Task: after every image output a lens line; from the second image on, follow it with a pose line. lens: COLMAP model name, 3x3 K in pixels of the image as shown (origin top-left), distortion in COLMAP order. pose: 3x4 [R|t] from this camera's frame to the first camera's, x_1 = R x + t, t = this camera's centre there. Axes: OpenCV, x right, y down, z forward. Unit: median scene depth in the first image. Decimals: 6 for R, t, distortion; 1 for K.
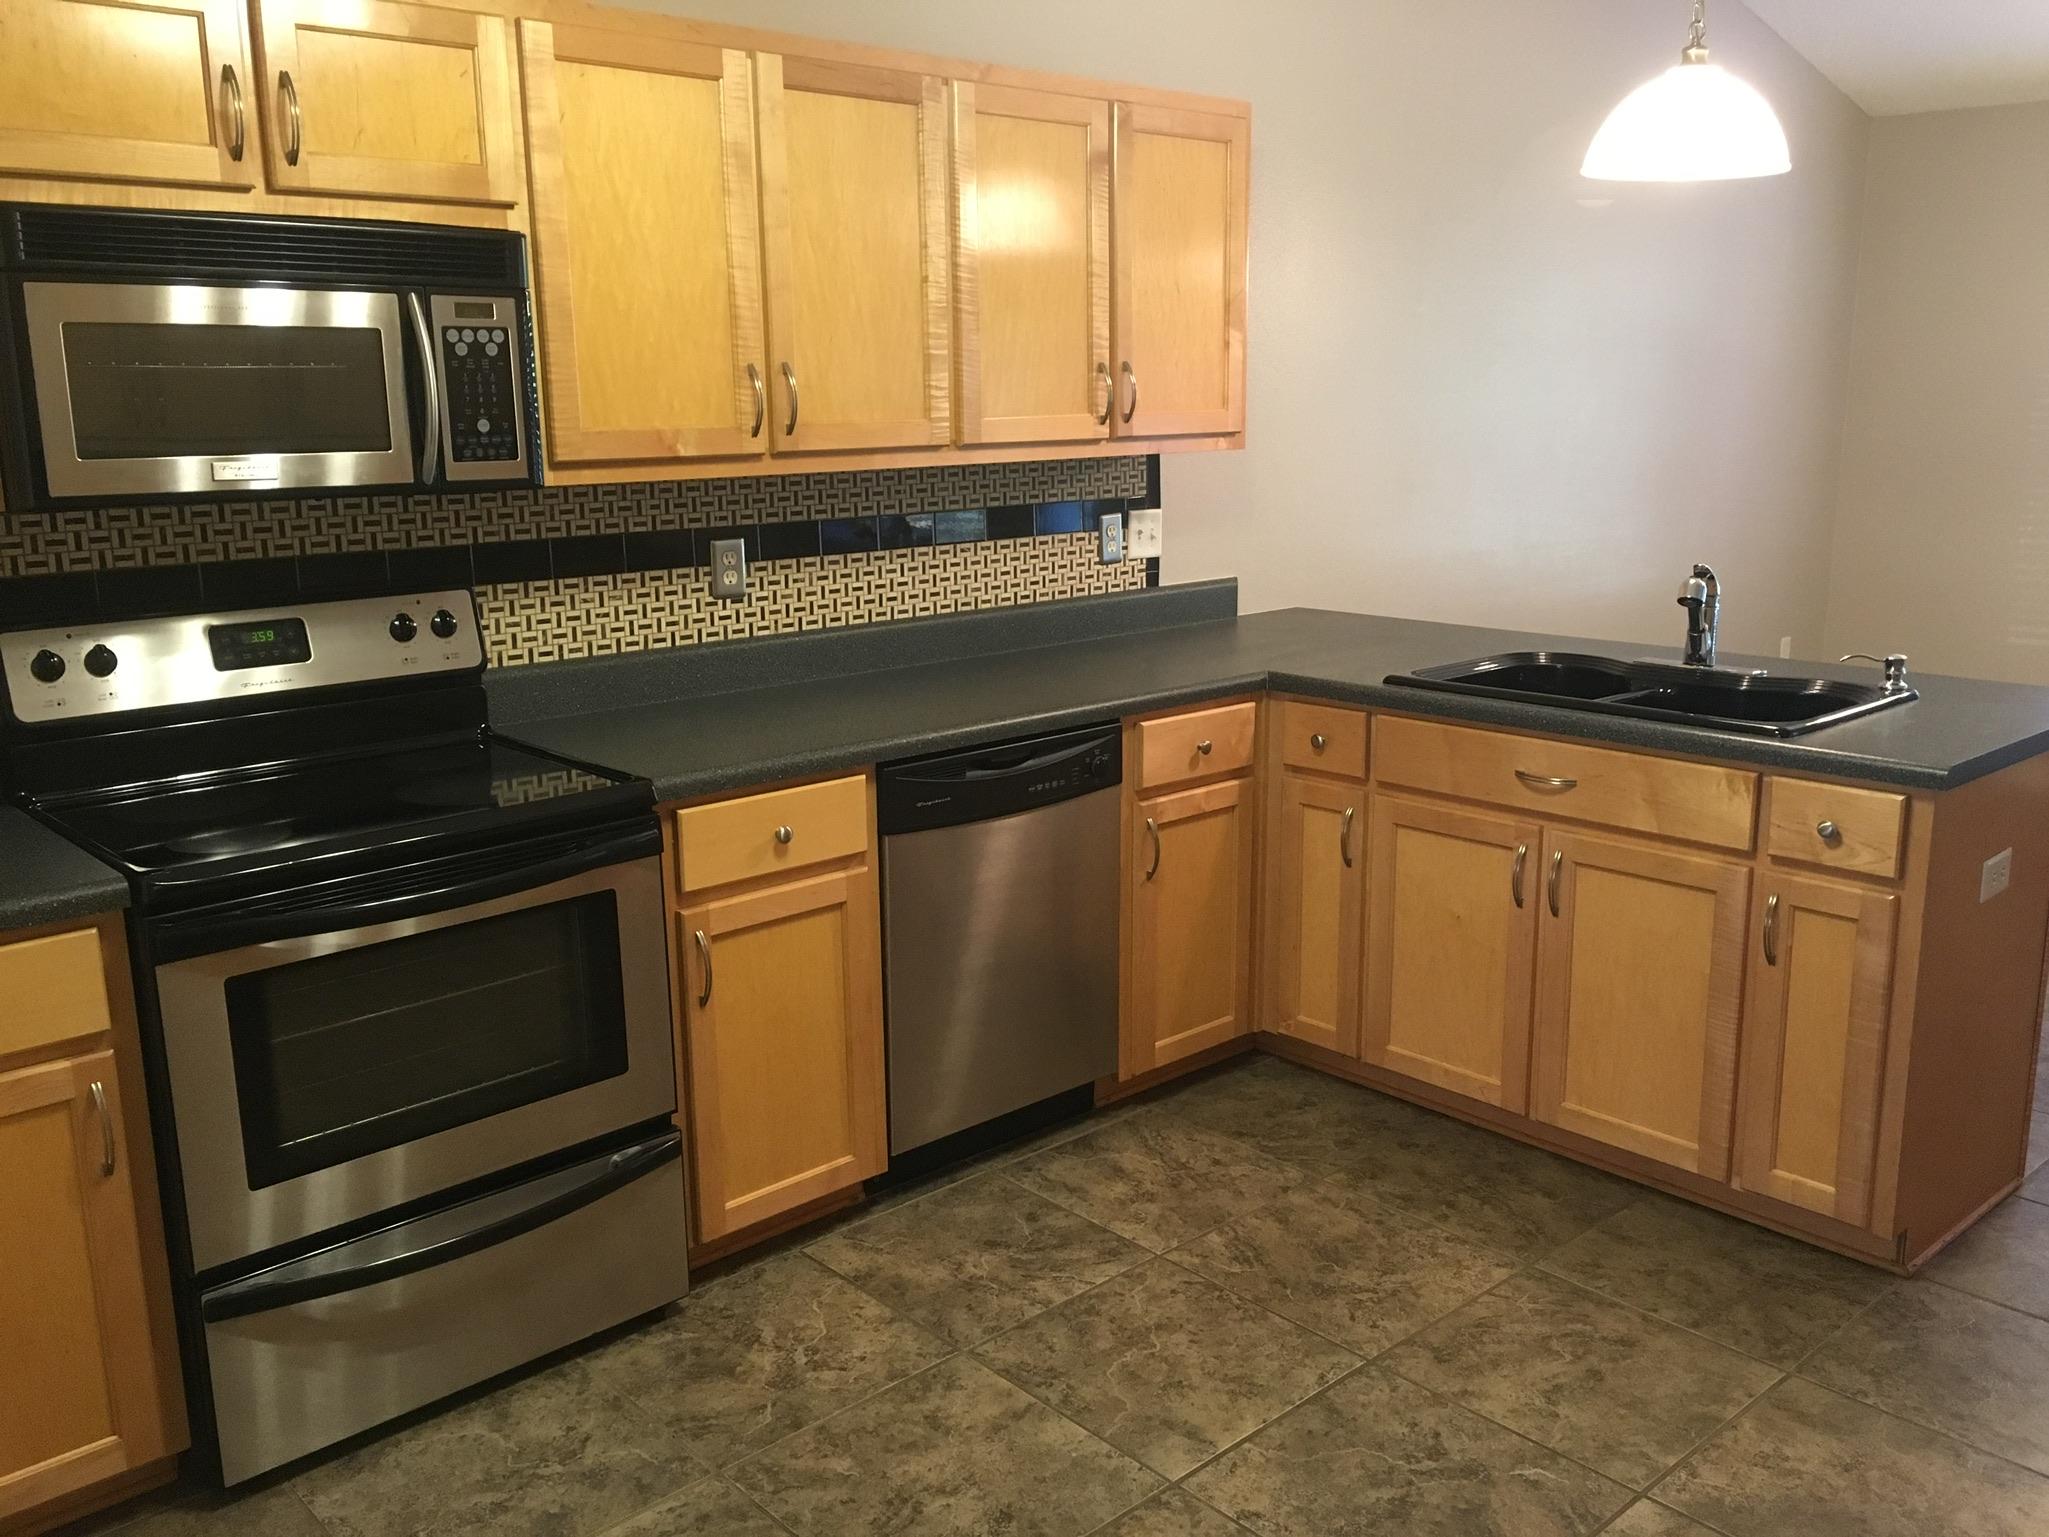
lens RADIAL K [[1737.2, 0, 1029.3], [0, 1737.2, 768.2], [0, 0, 1]] dist [0.068419, -0.089206]
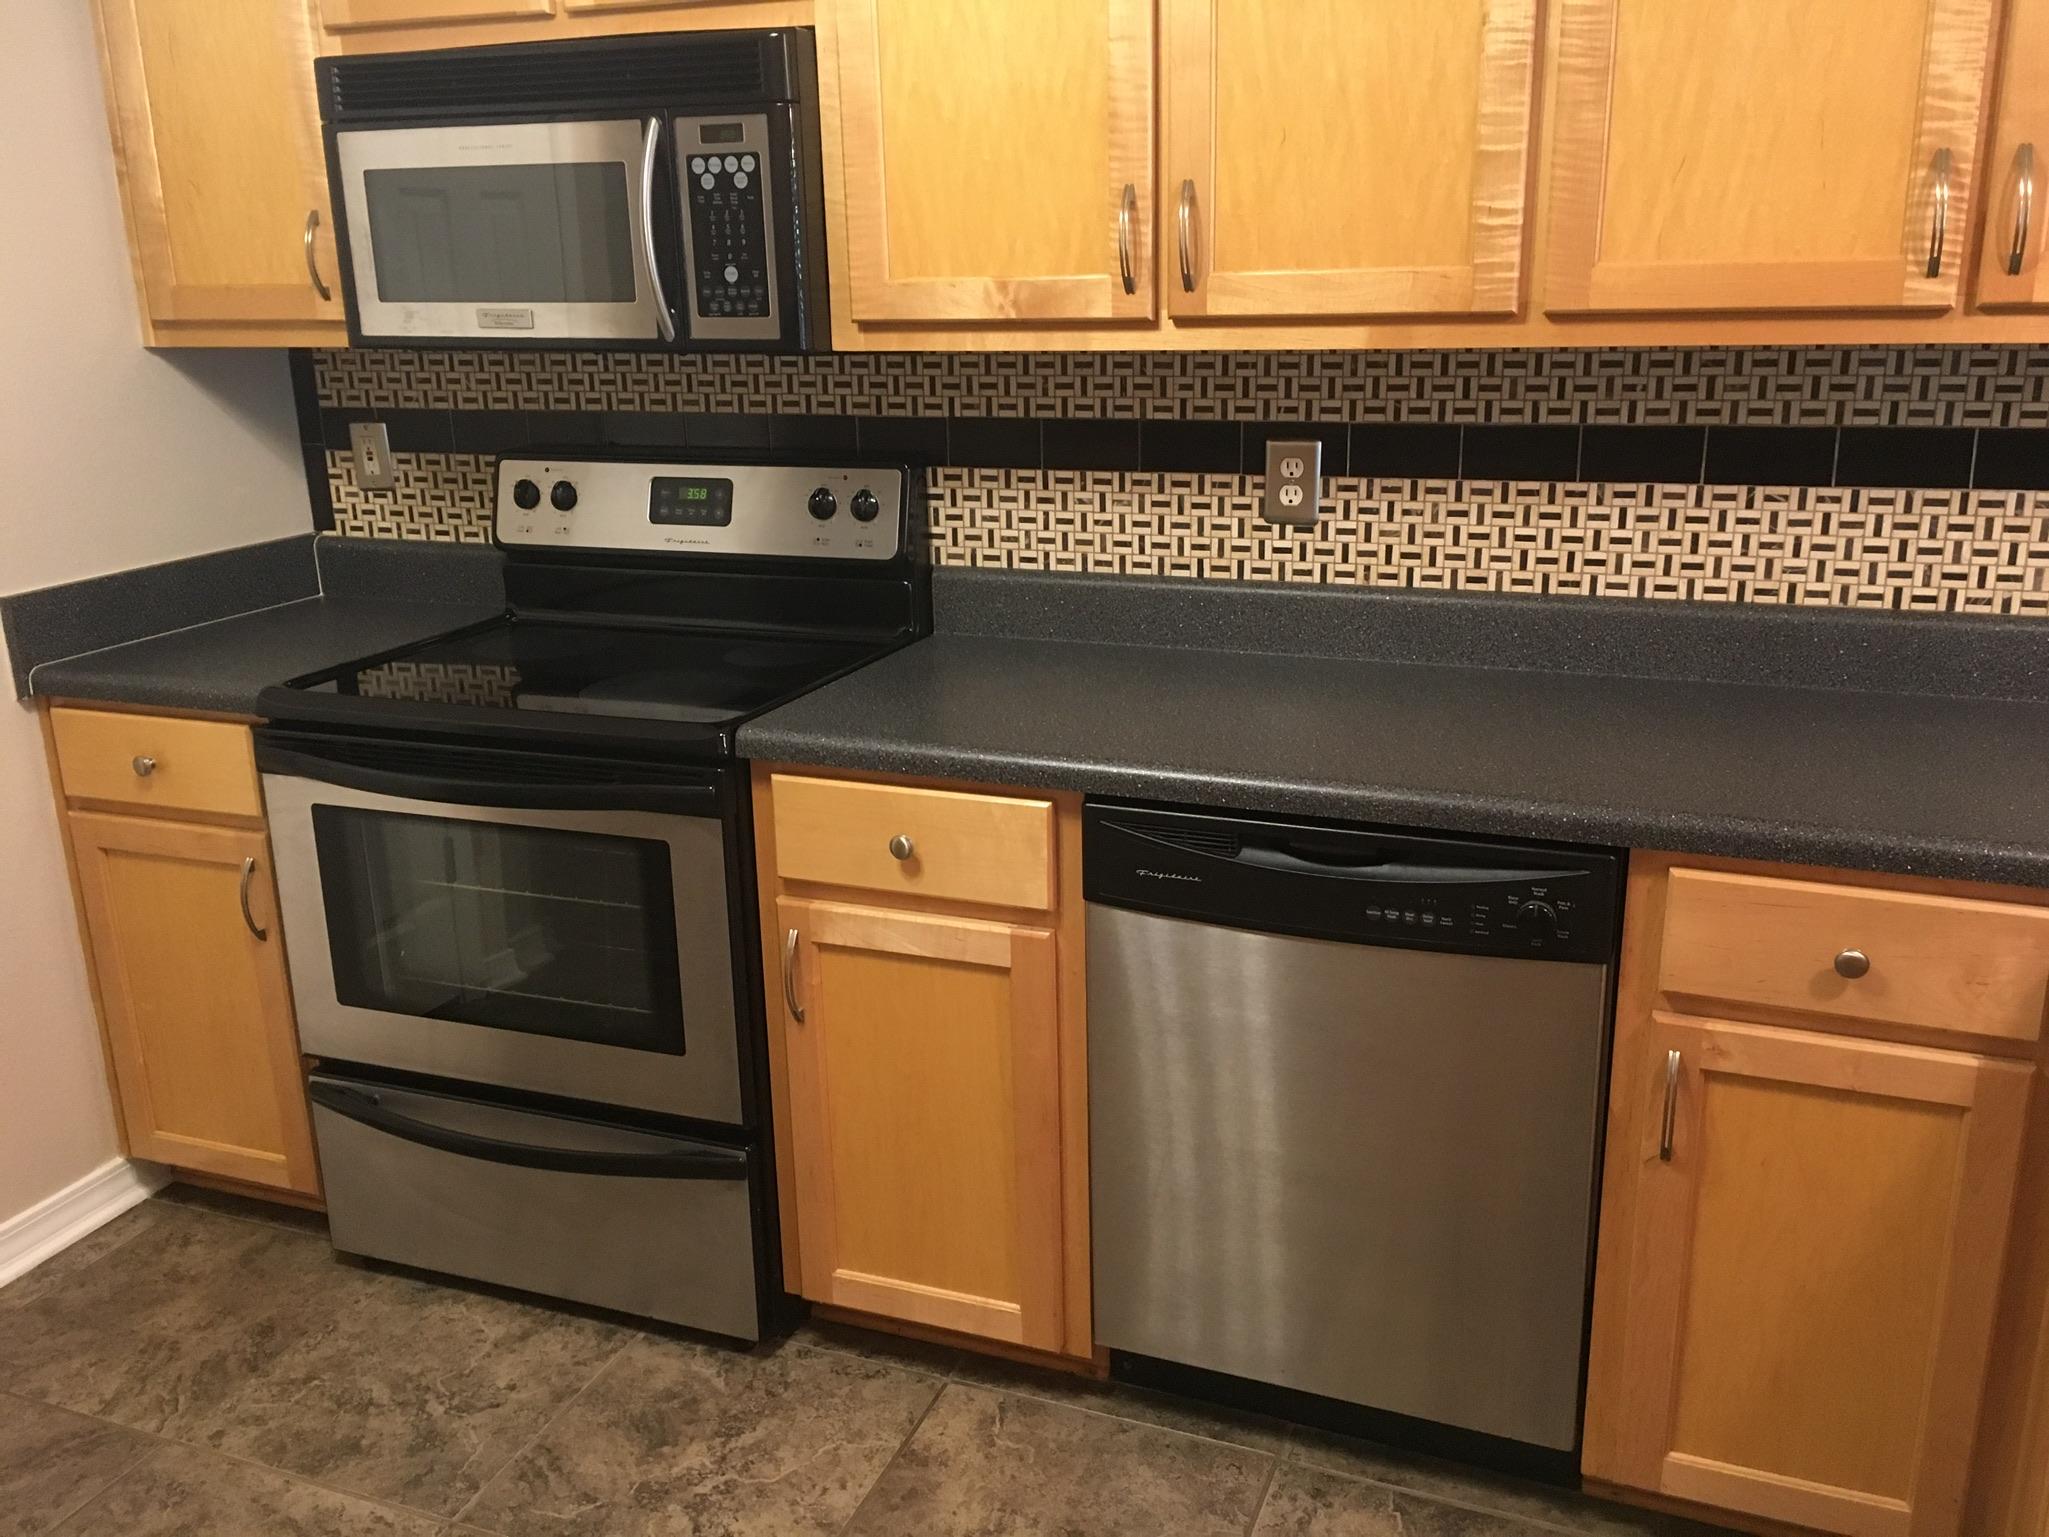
lens RADIAL K [[1737.2, 0, 1021.9], [0, 1737.2, 766.0], [0, 0, 1]] dist [0.068419, -0.089206]
pose [[0.433710, 0.255116, -0.864182, 0.446403], [-0.178515, 0.964399, 0.195109, -0.129643], [0.883192, 0.069648, 0.463812, 0.620742]]
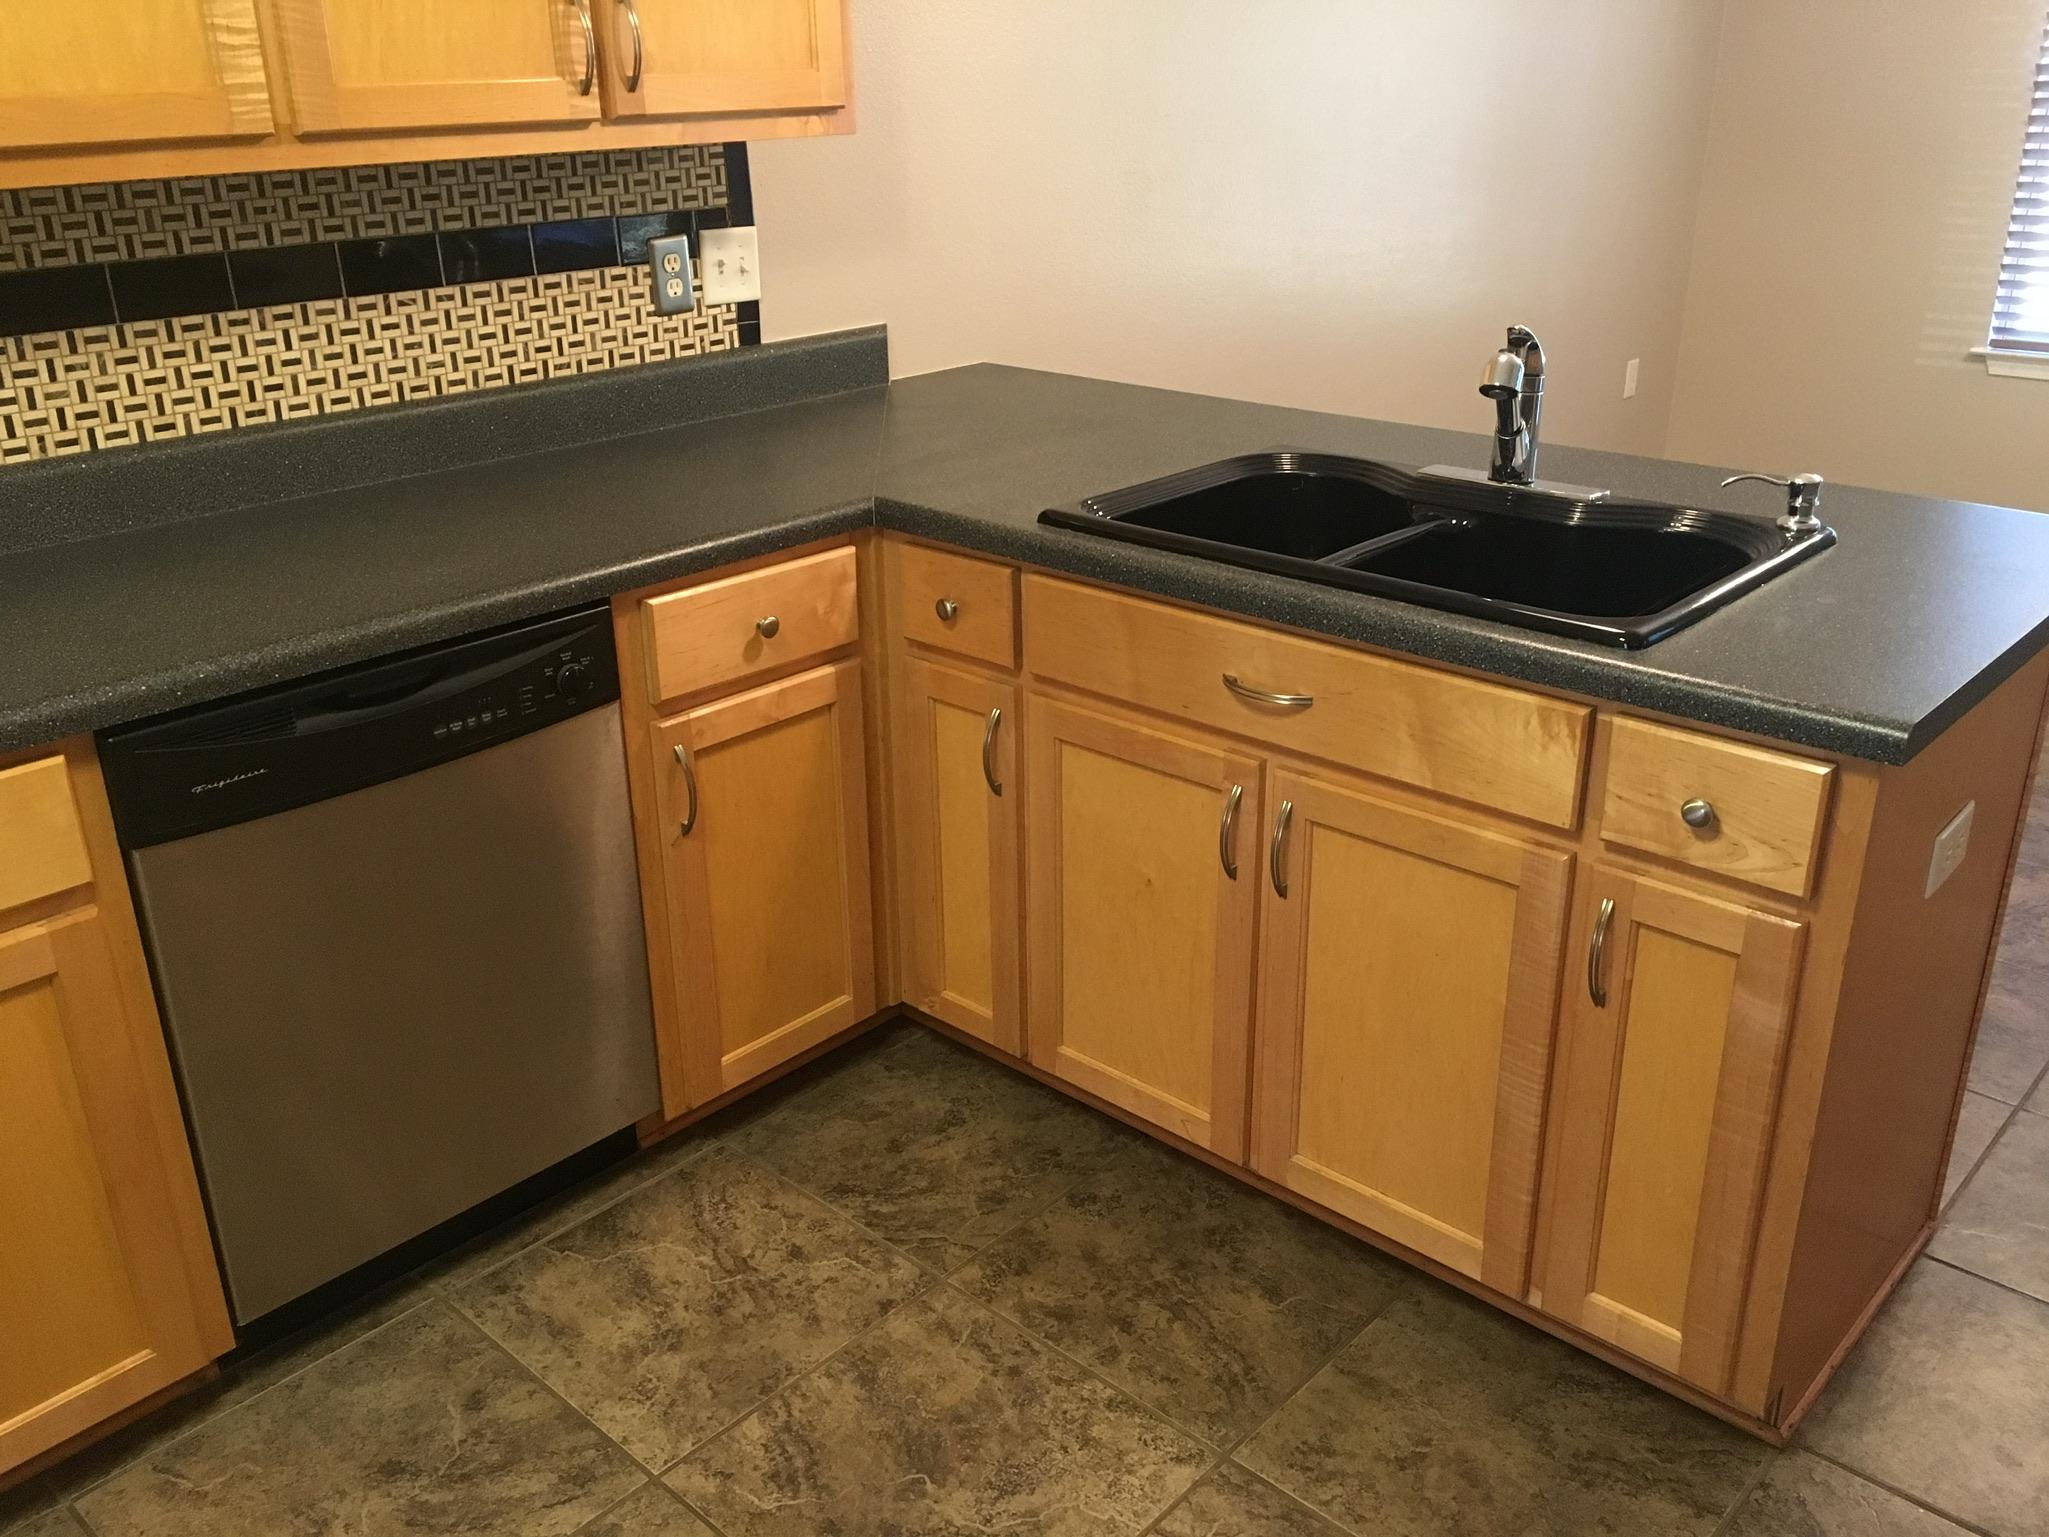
lens RADIAL K [[1737.2, 0, 1033.4], [0, 1737.2, 769.1], [0, 0, 1]] dist [0.068419, -0.089206]
pose [[0.995862, -0.035823, 0.083524, 0.156706], [0.020489, 0.983872, 0.177694, -0.079577], [-0.088543, -0.175247, 0.980535, 0.381727]]
